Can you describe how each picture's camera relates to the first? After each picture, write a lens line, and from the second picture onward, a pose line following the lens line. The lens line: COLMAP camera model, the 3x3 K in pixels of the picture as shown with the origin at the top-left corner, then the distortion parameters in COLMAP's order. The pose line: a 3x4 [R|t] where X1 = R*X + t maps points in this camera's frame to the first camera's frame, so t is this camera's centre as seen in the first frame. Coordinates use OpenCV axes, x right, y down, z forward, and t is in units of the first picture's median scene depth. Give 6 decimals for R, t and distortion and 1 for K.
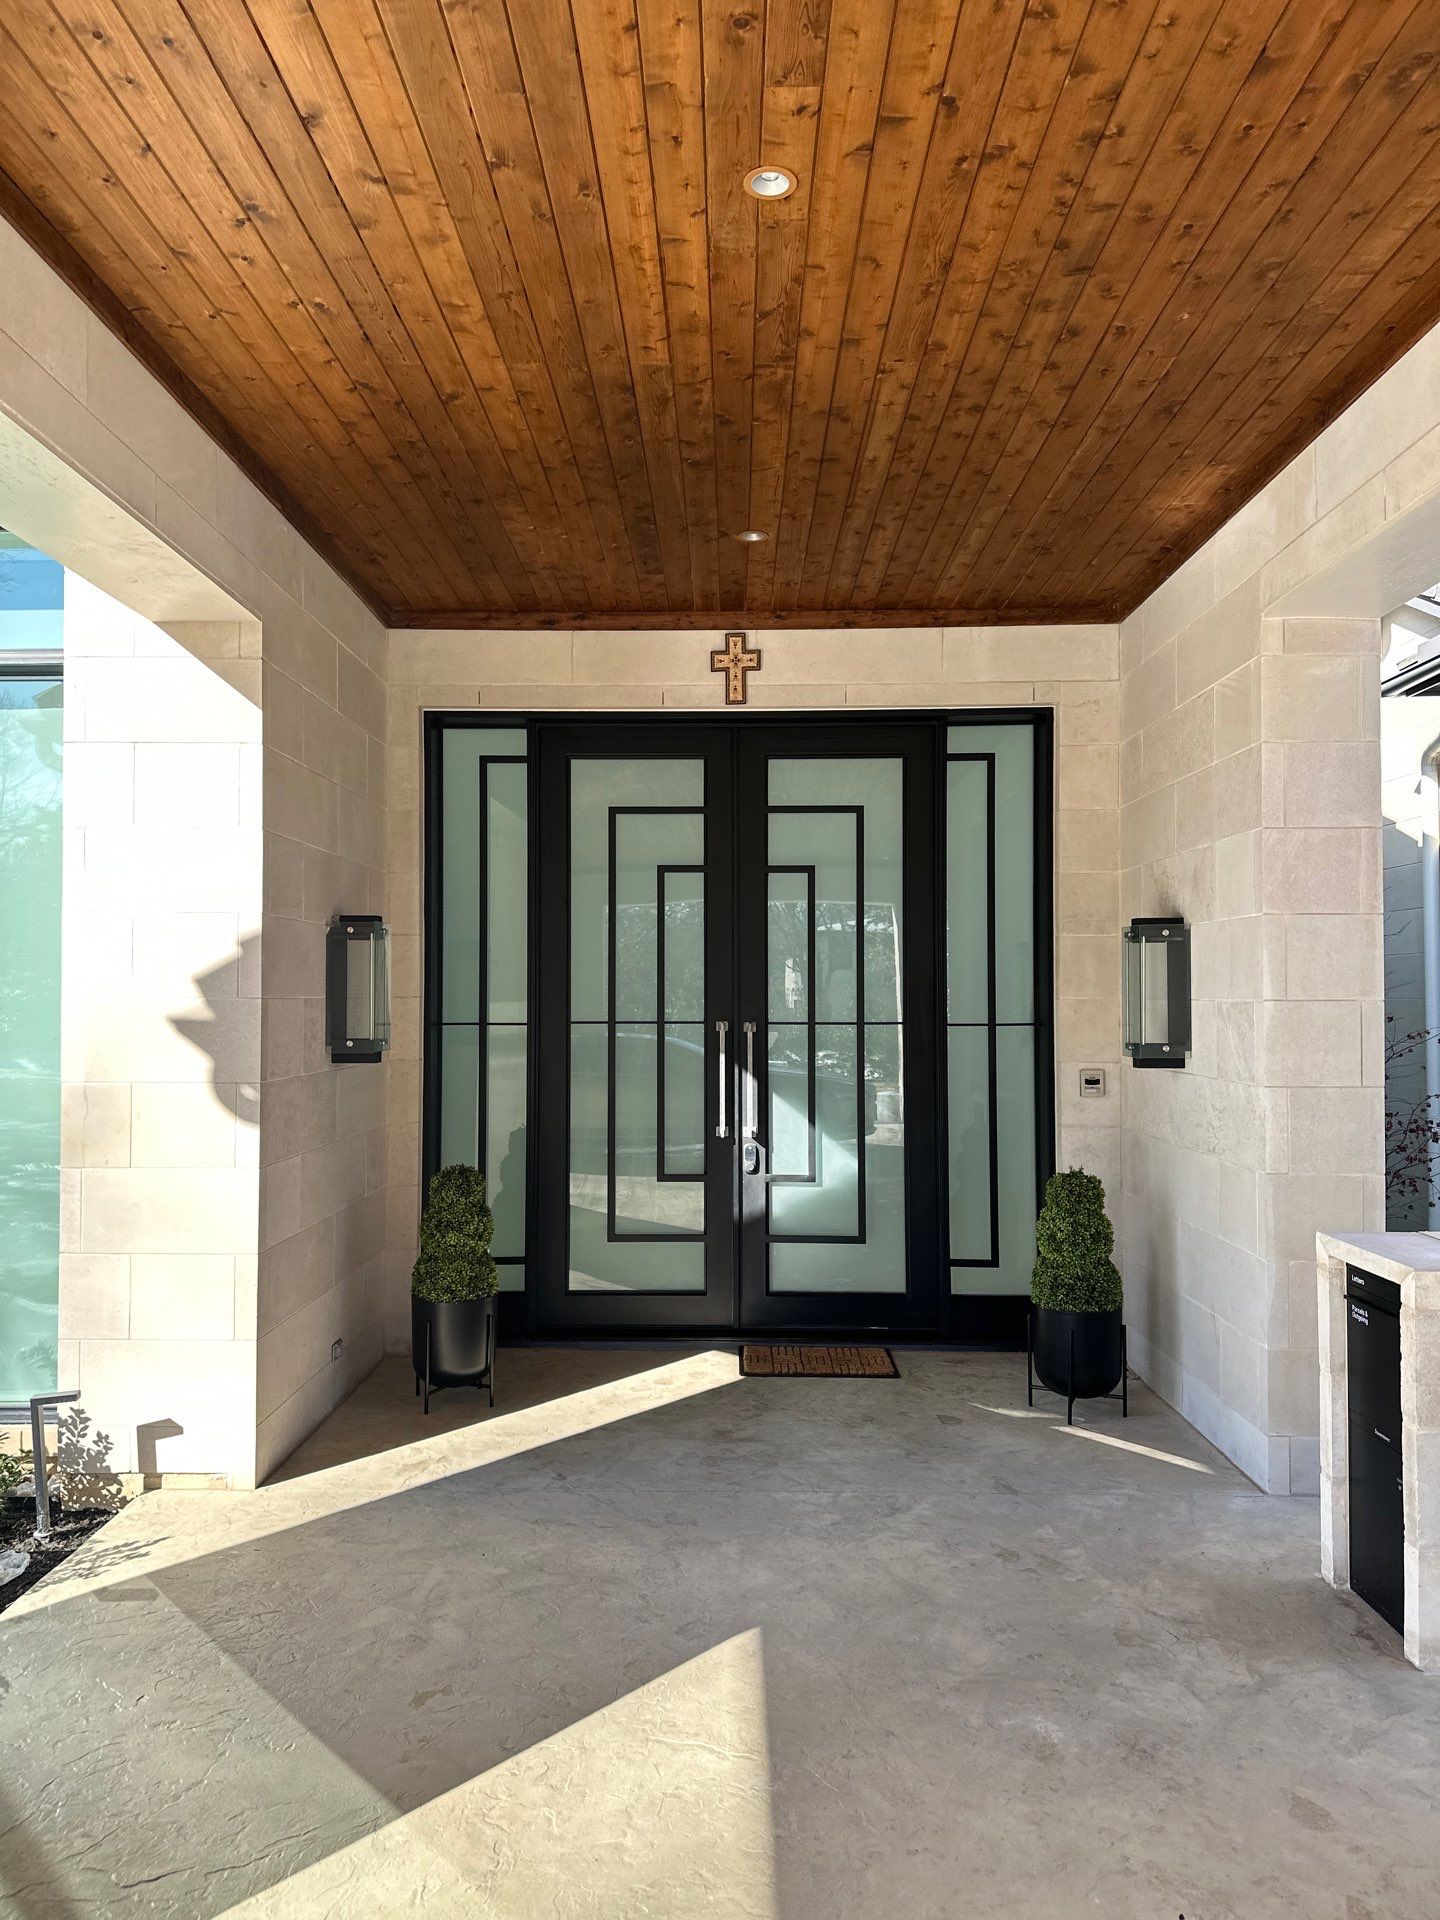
lens RADIAL K [[1339.9, 0, 697.7], [0, 1339.9, 968.4], [0, 0, 1]] dist [0.077111, -0.070810]
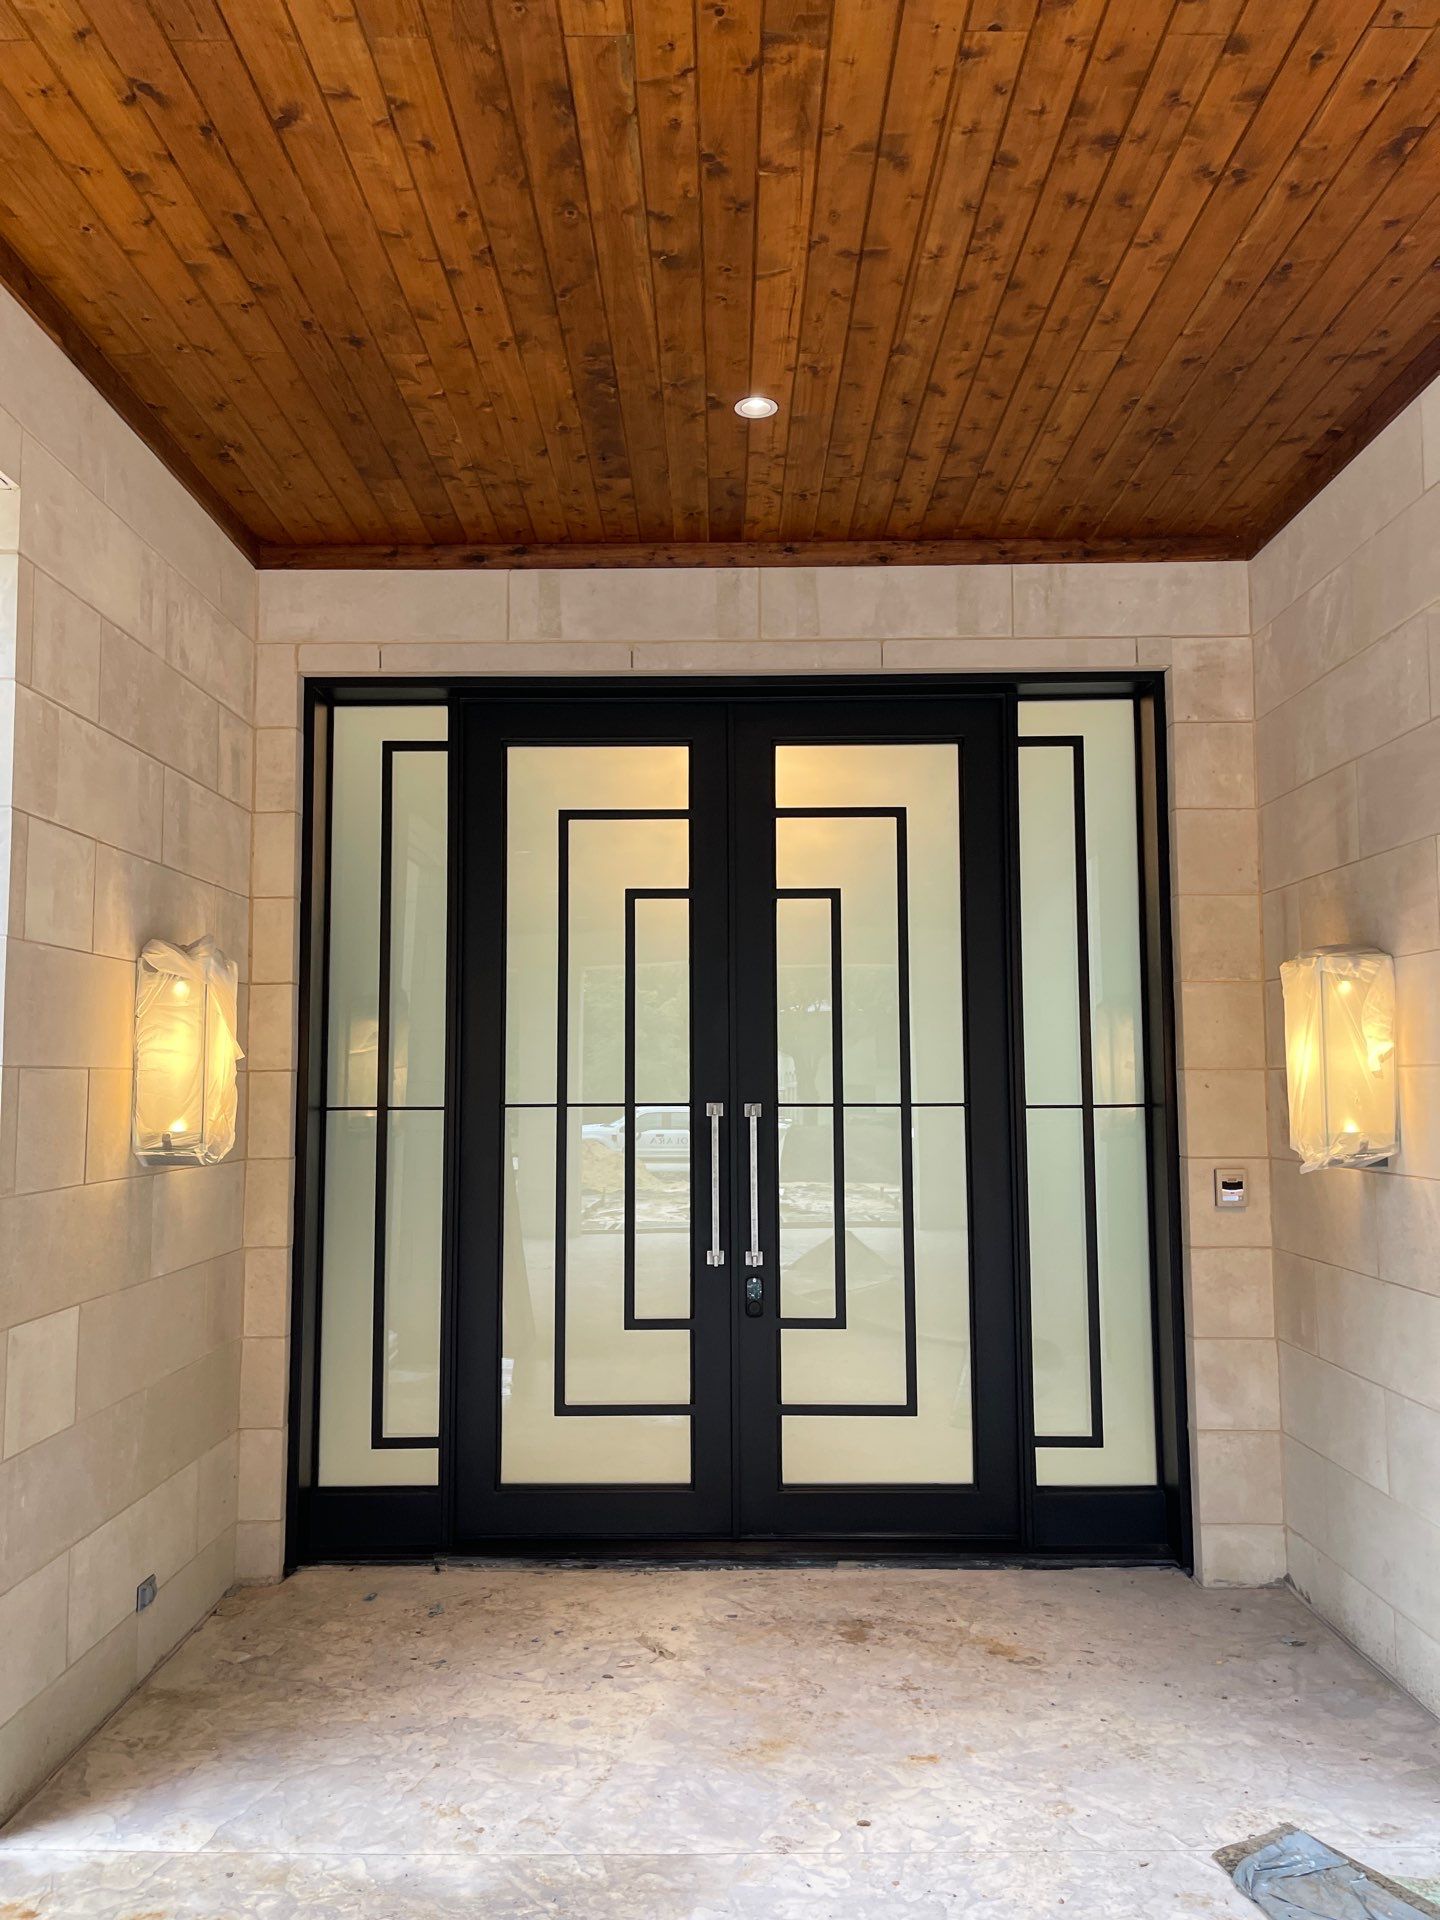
lens RADIAL K [[1448.1, 0, 714.0], [0, 1448.1, 960.5], [0, 0, 1]] dist [0.050060, -0.052503]
pose [[0.999811, -0.002574, 0.019280, 0.003178], [0.003817, 0.997896, -0.064726, 0.013891], [-0.019073, 0.064788, 0.997717, 0.224708]]
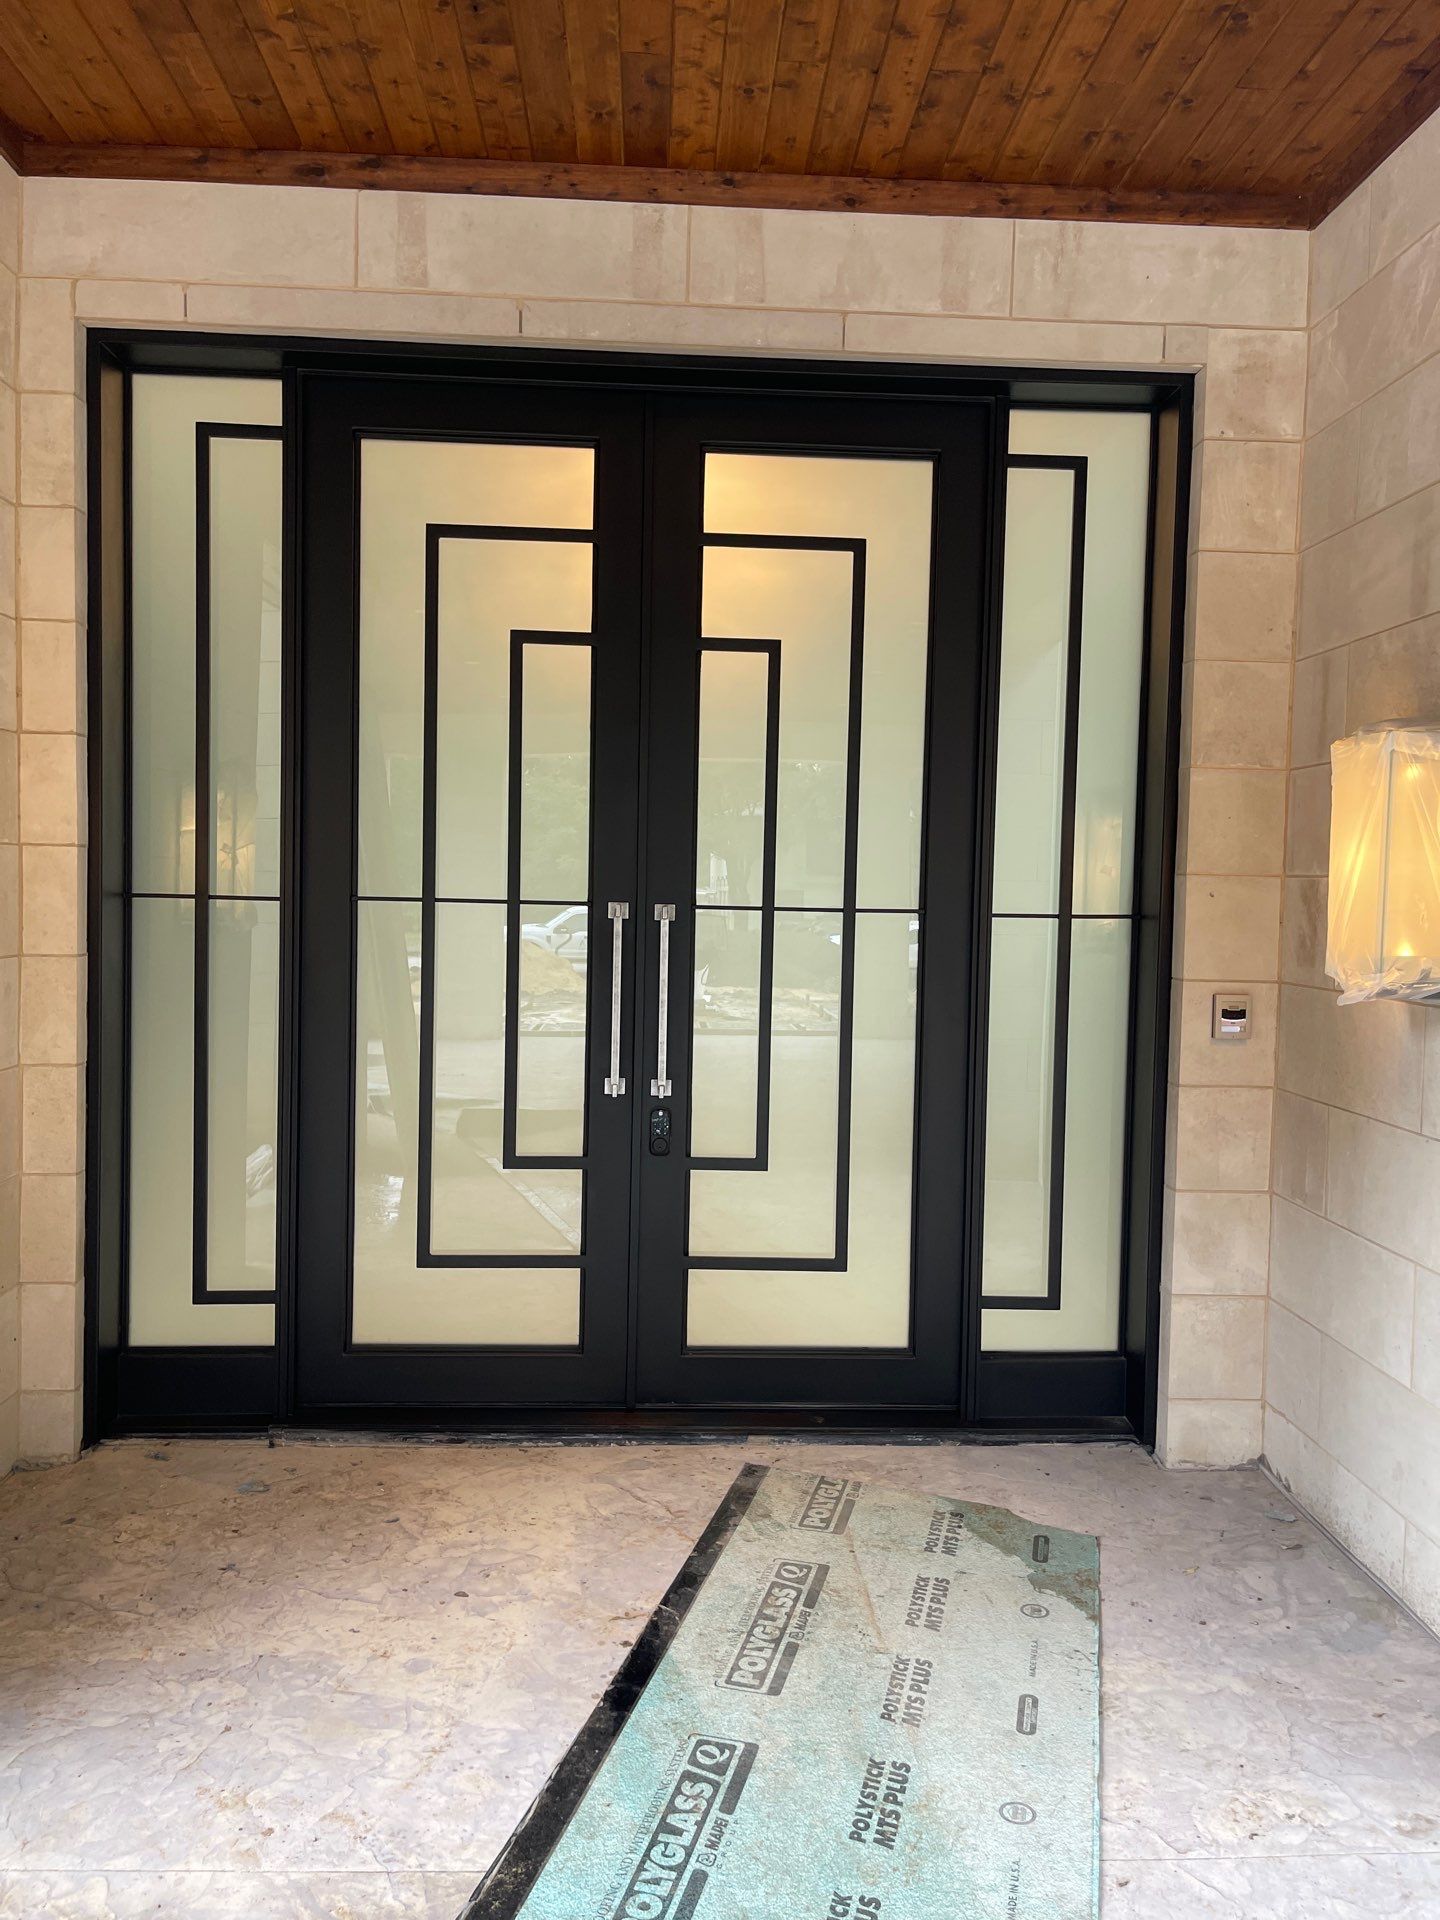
lens RADIAL K [[1448.1, 0, 734.3], [0, 1448.1, 951.6], [0, 0, 1]] dist [0.050060, -0.052503]
pose [[0.996597, 0.018742, 0.080266, 0.019461], [-0.023968, 0.997621, 0.064640, 0.019927], [-0.078864, -0.066344, 0.994675, 0.373808]]
